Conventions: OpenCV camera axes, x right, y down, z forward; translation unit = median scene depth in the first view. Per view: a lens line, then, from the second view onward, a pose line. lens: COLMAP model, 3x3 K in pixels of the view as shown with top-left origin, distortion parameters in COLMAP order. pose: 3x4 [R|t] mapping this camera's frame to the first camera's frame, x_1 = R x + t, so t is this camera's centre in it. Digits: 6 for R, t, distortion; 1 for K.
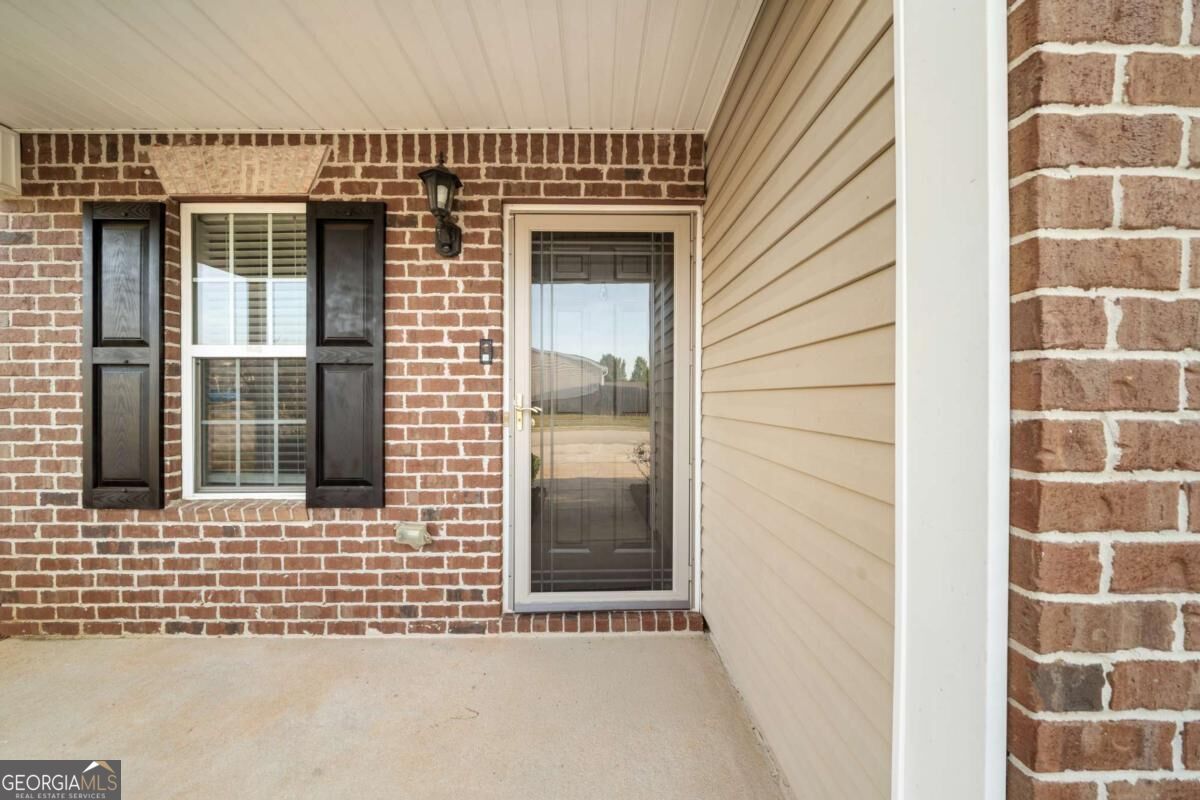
lens RADIAL K [[411.9, 0, 599.6], [0, 411.9, 394.8], [0, 0, 1]] dist [-0.004044, 0.000126]
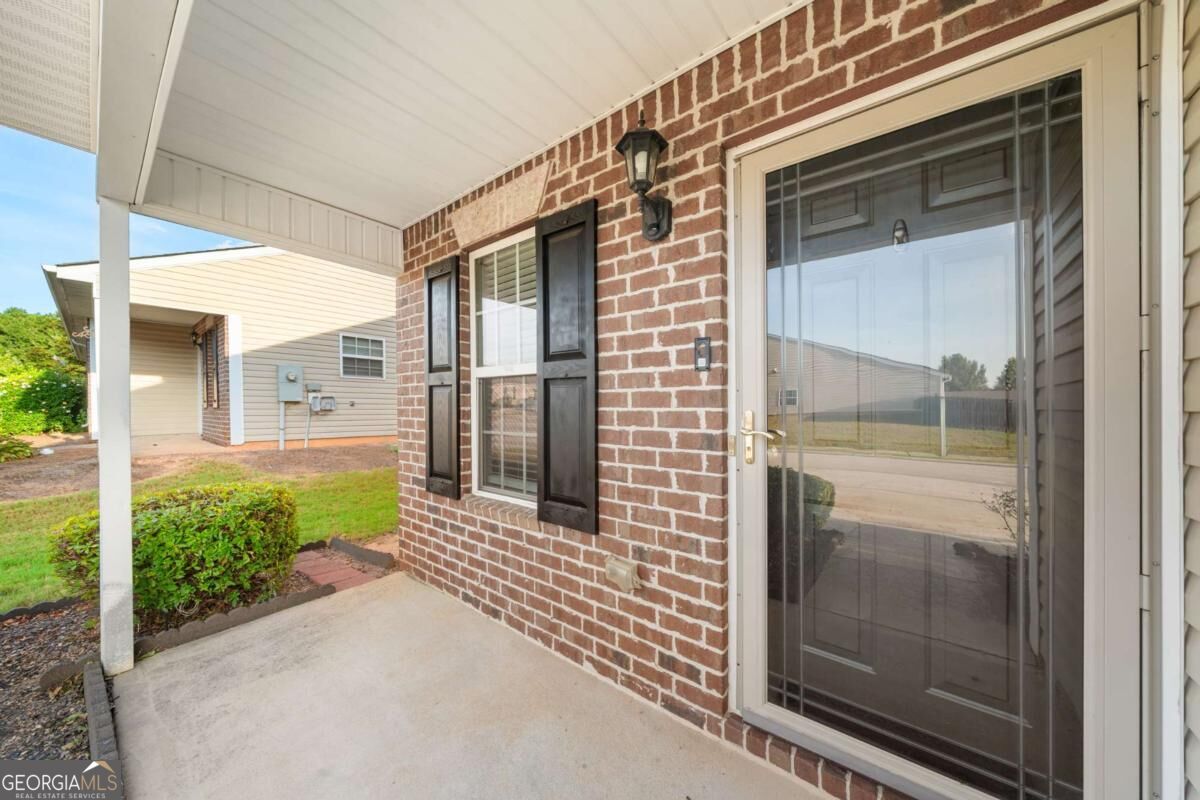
lens RADIAL K [[411.9, 0, 592.9], [0, 411.9, 401.9], [0, 0, 1]] dist [-0.004044, 0.000126]
pose [[0.765011, -0.003165, -0.644010, 0.054505], [-0.005415, 0.999921, -0.011347, -0.008569], [0.643995, 0.012168, 0.764933, 0.297035]]
